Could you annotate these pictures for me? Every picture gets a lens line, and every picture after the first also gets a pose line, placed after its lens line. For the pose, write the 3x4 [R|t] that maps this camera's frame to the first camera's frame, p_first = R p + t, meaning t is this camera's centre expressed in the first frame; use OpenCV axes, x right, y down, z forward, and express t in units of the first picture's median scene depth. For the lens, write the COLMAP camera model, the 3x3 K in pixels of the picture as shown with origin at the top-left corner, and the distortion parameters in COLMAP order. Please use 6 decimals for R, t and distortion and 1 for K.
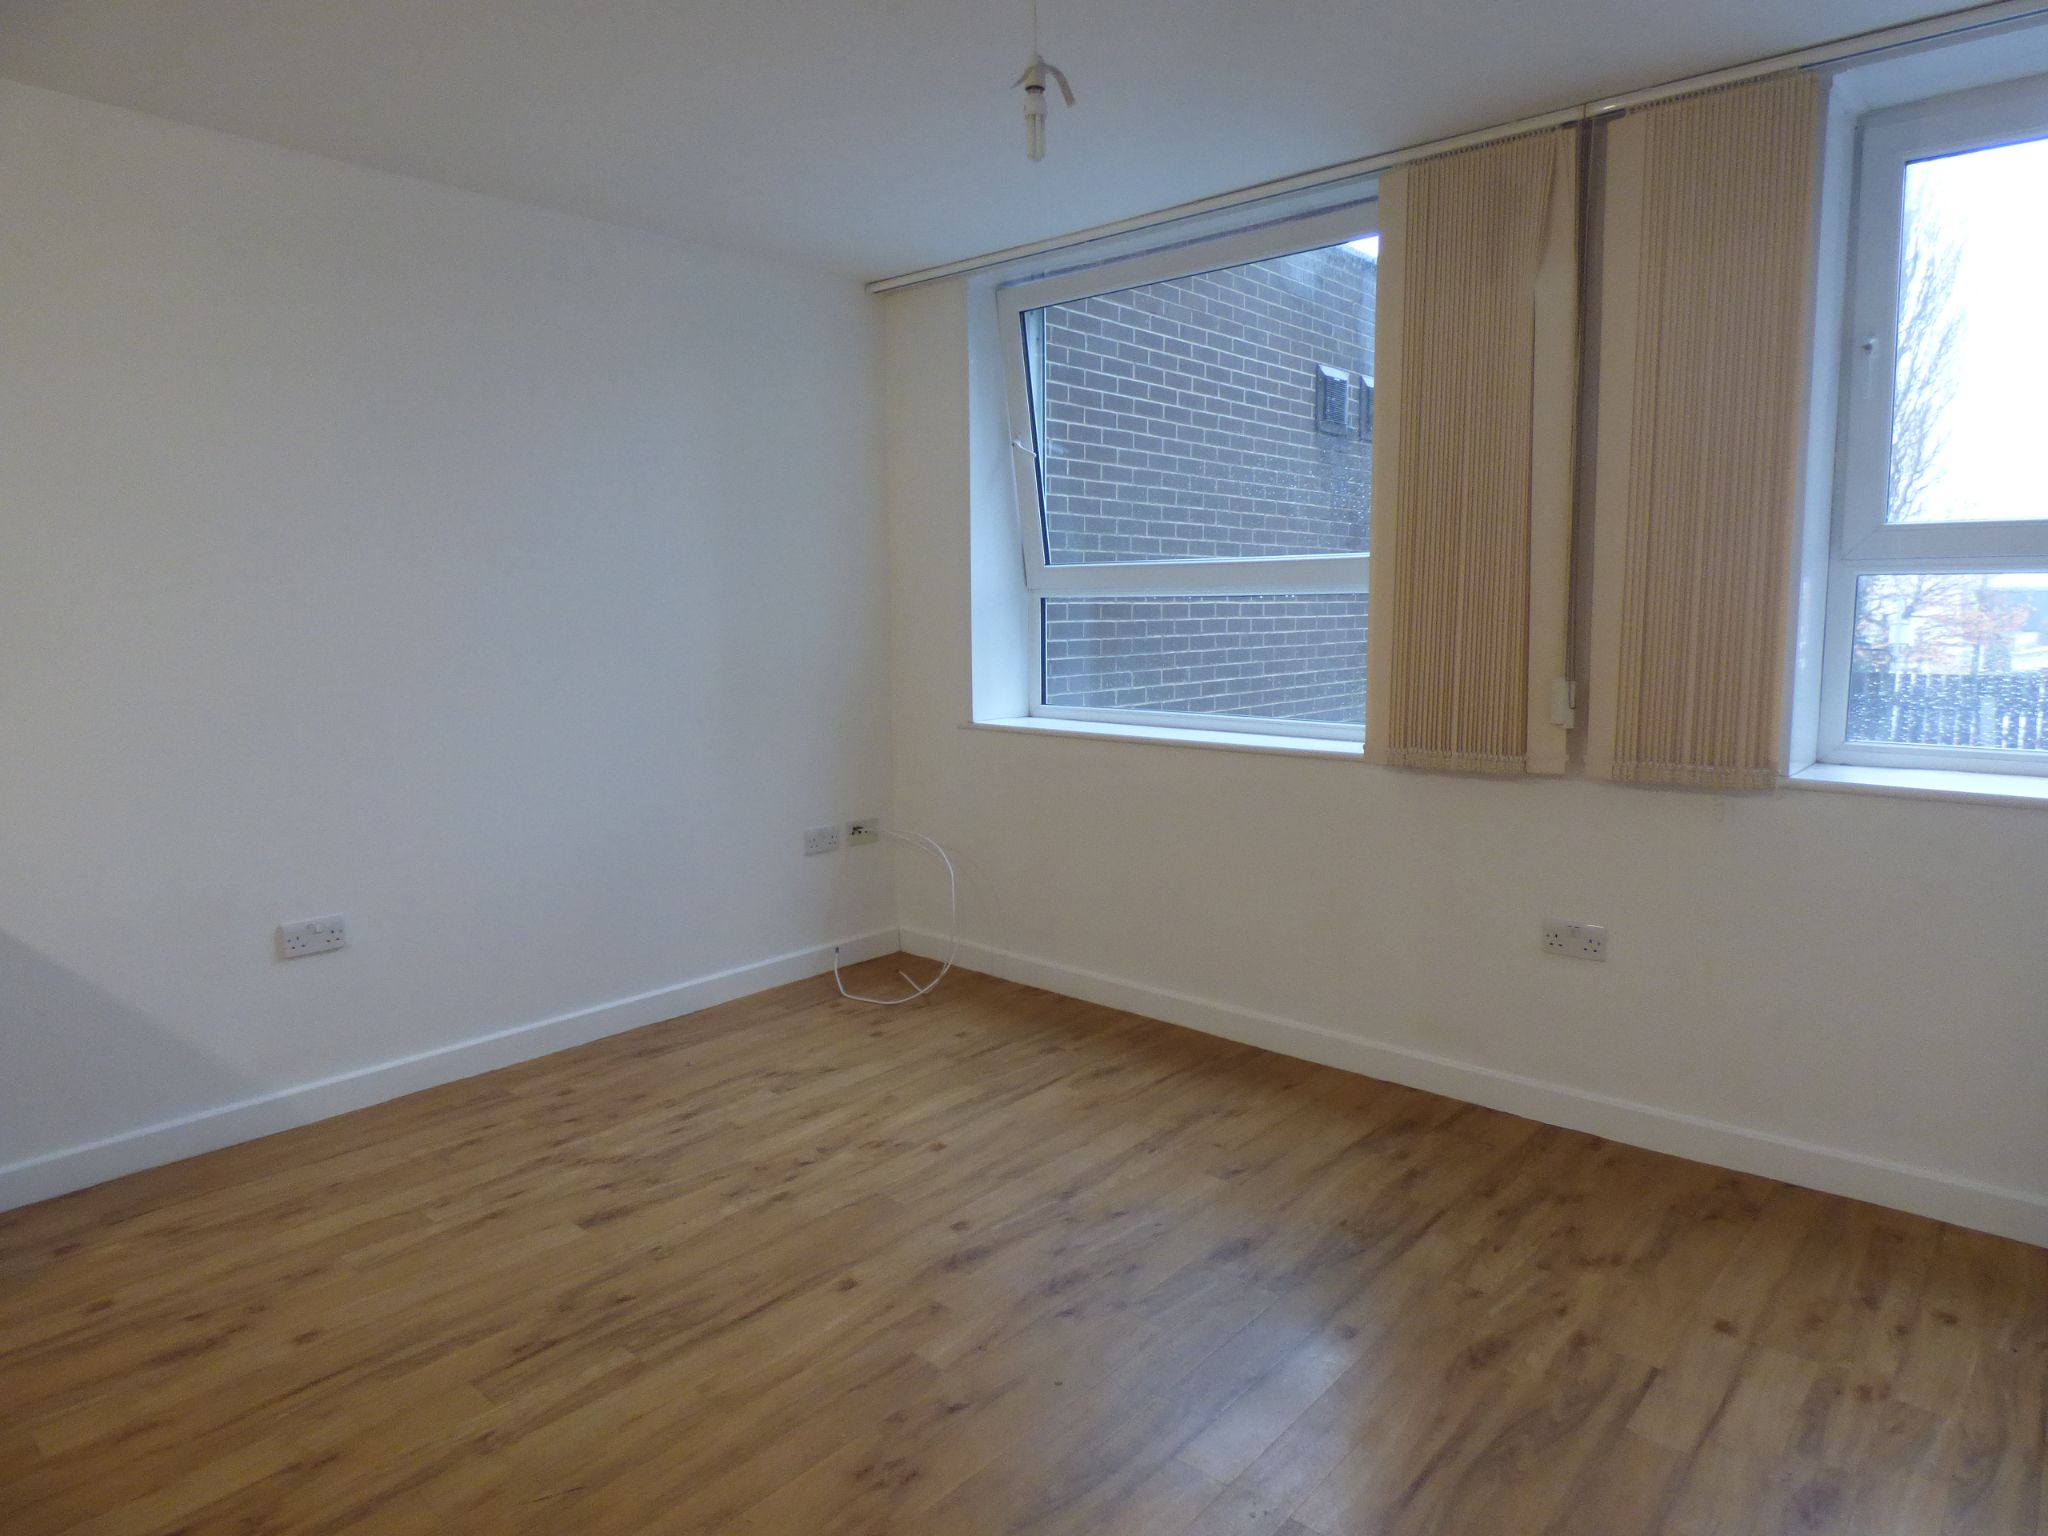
lens RADIAL K [[1236.1, 0, 1022.3], [0, 1236.1, 763.4], [0, 0, 1]] dist [-0.007398, -0.000651]
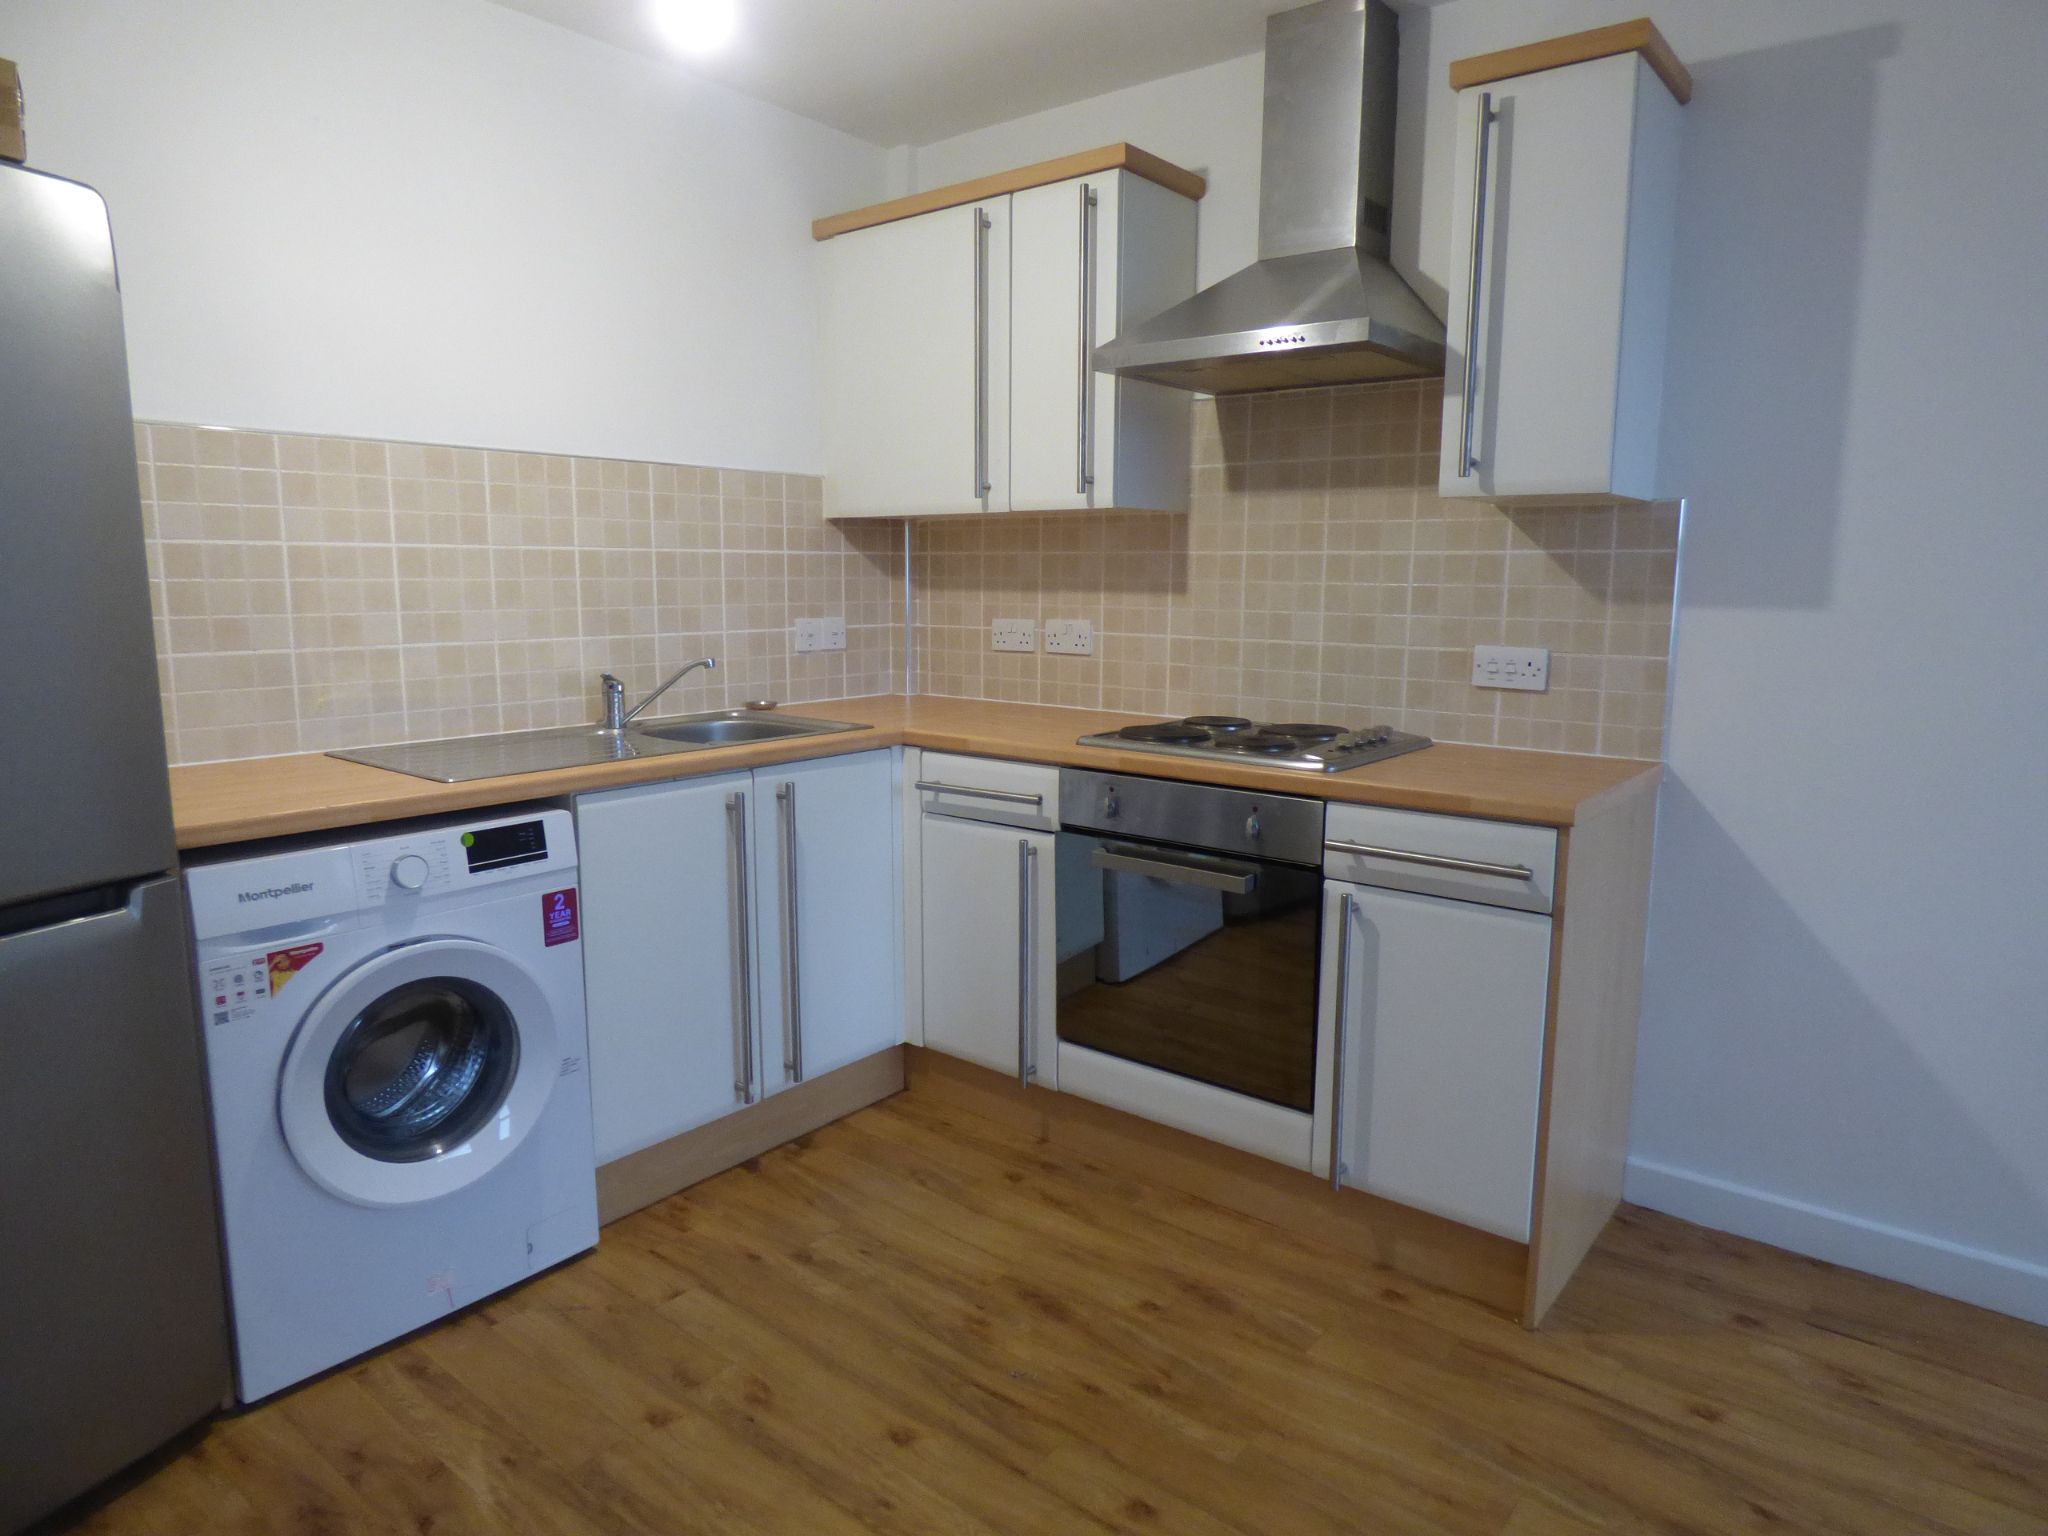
lens RADIAL K [[1236.1, 0, 1022.7], [0, 1236.1, 762.0], [0, 0, 1]] dist [-0.007398, -0.000651]
pose [[0.048794, 0.157749, -0.986273, -0.037943], [-0.128301, 0.980259, 0.150439, -0.046639], [0.990534, 0.119199, 0.068070, 0.456393]]
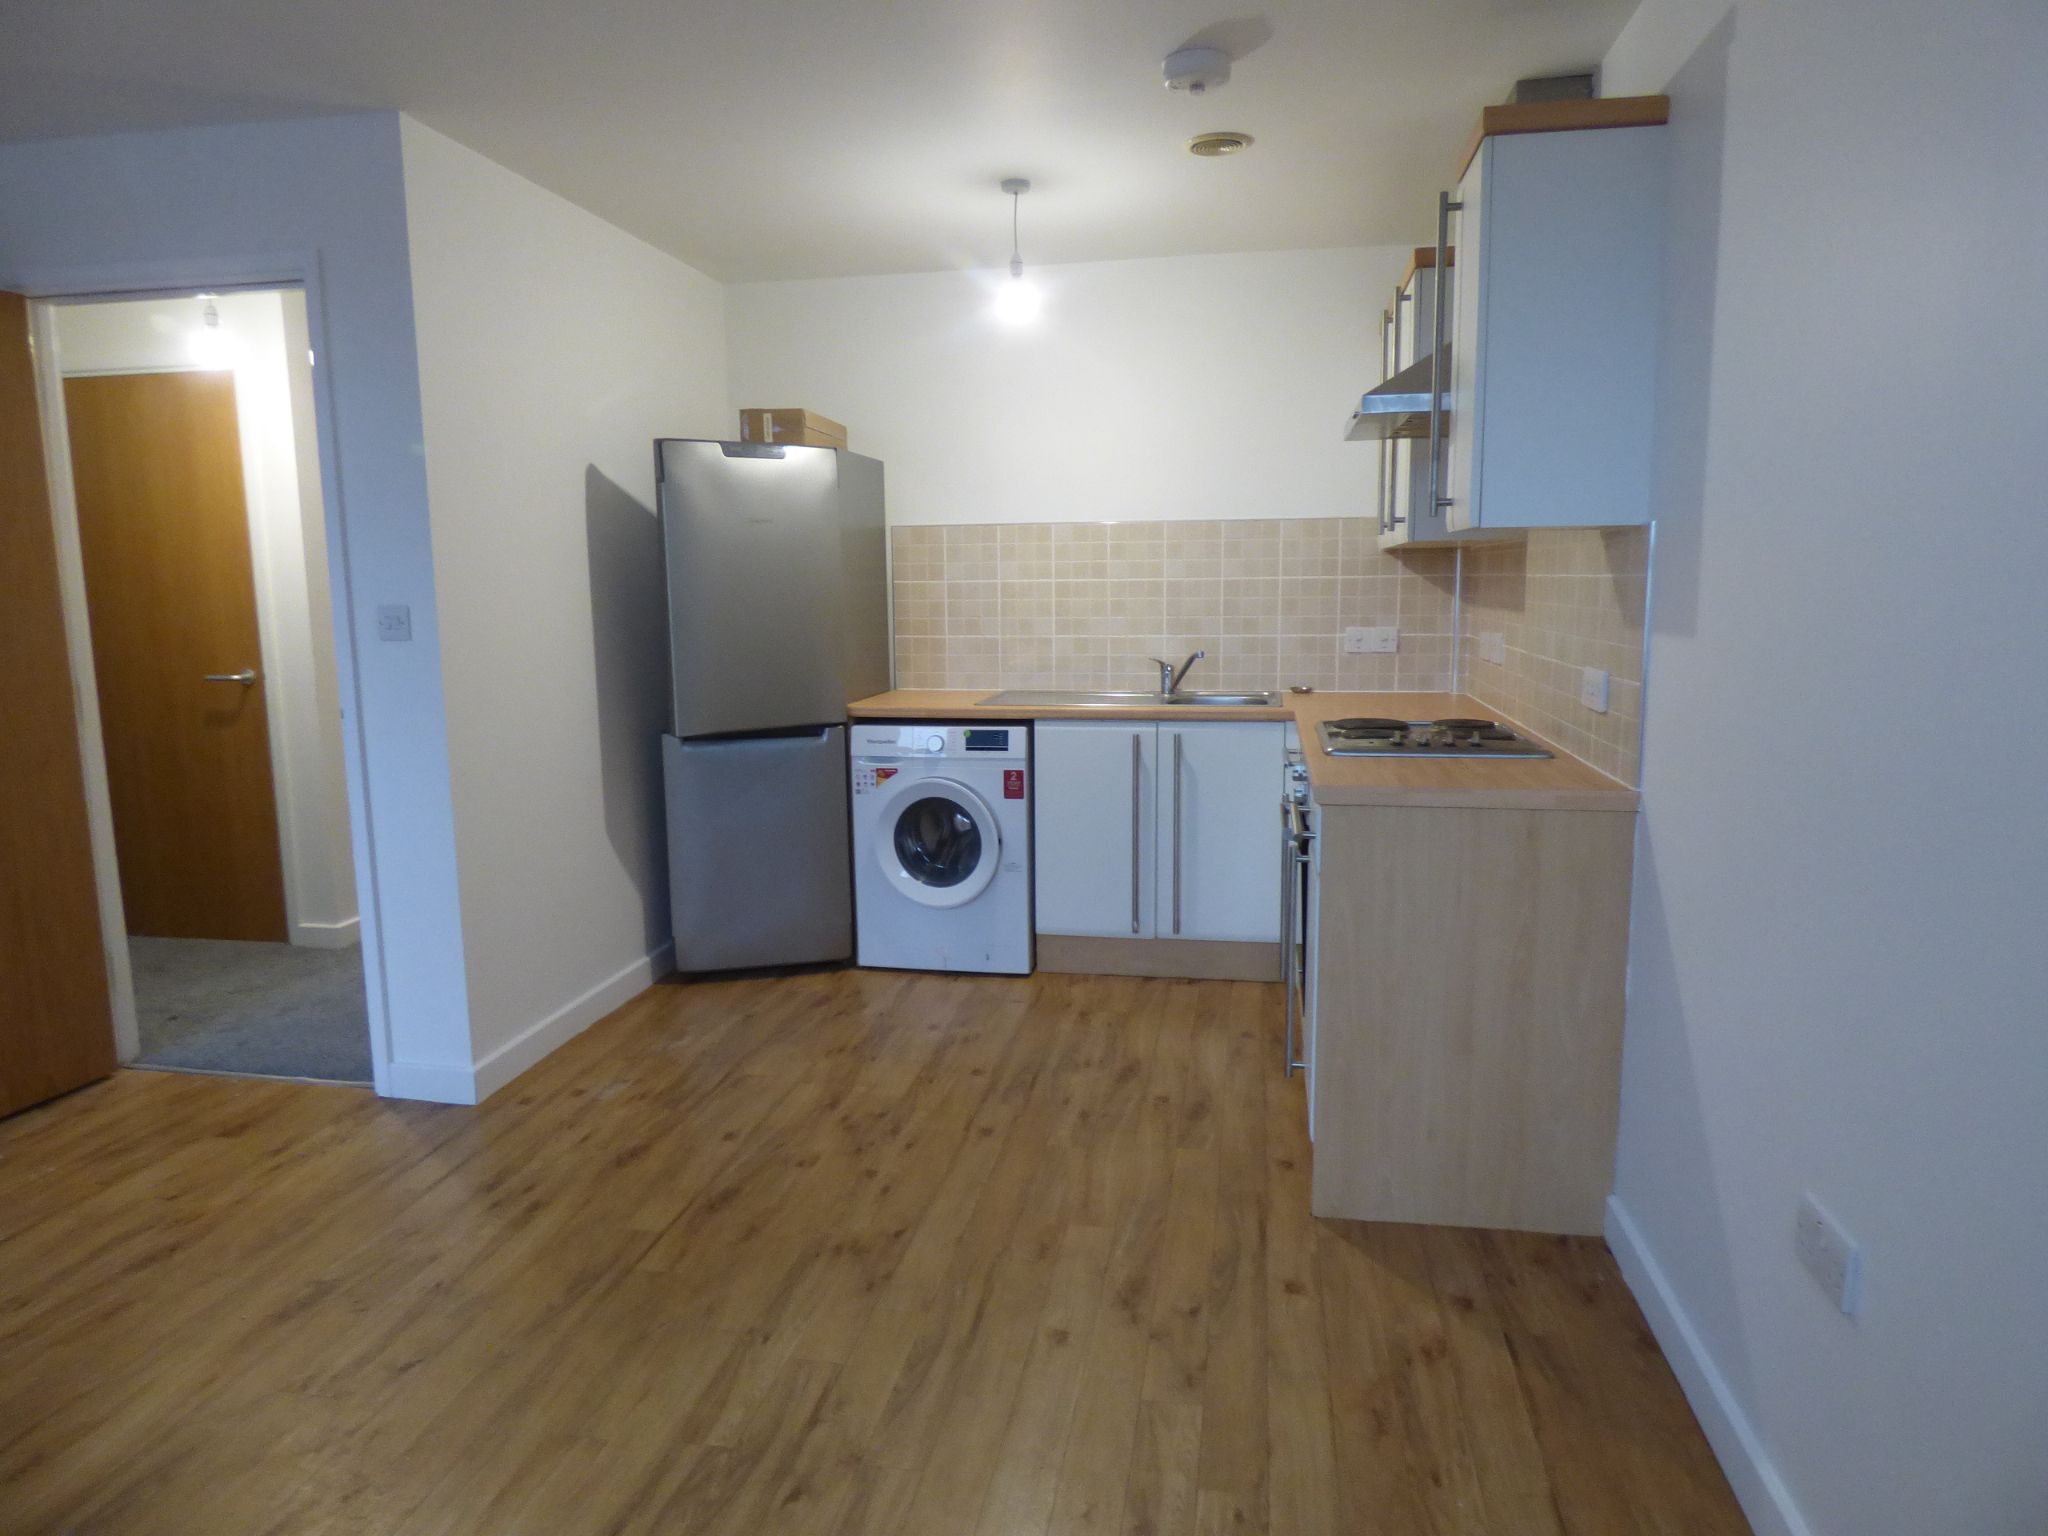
lens RADIAL K [[1236.1, 0, 1035.8], [0, 1236.1, 763.9], [0, 0, 1]] dist [-0.007398, -0.000651]
pose [[-0.851600, 0.091875, -0.516078, -0.099386], [-0.048060, 0.966689, 0.251401, -0.214130], [0.521984, 0.238896, -0.818817, 1.649264]]
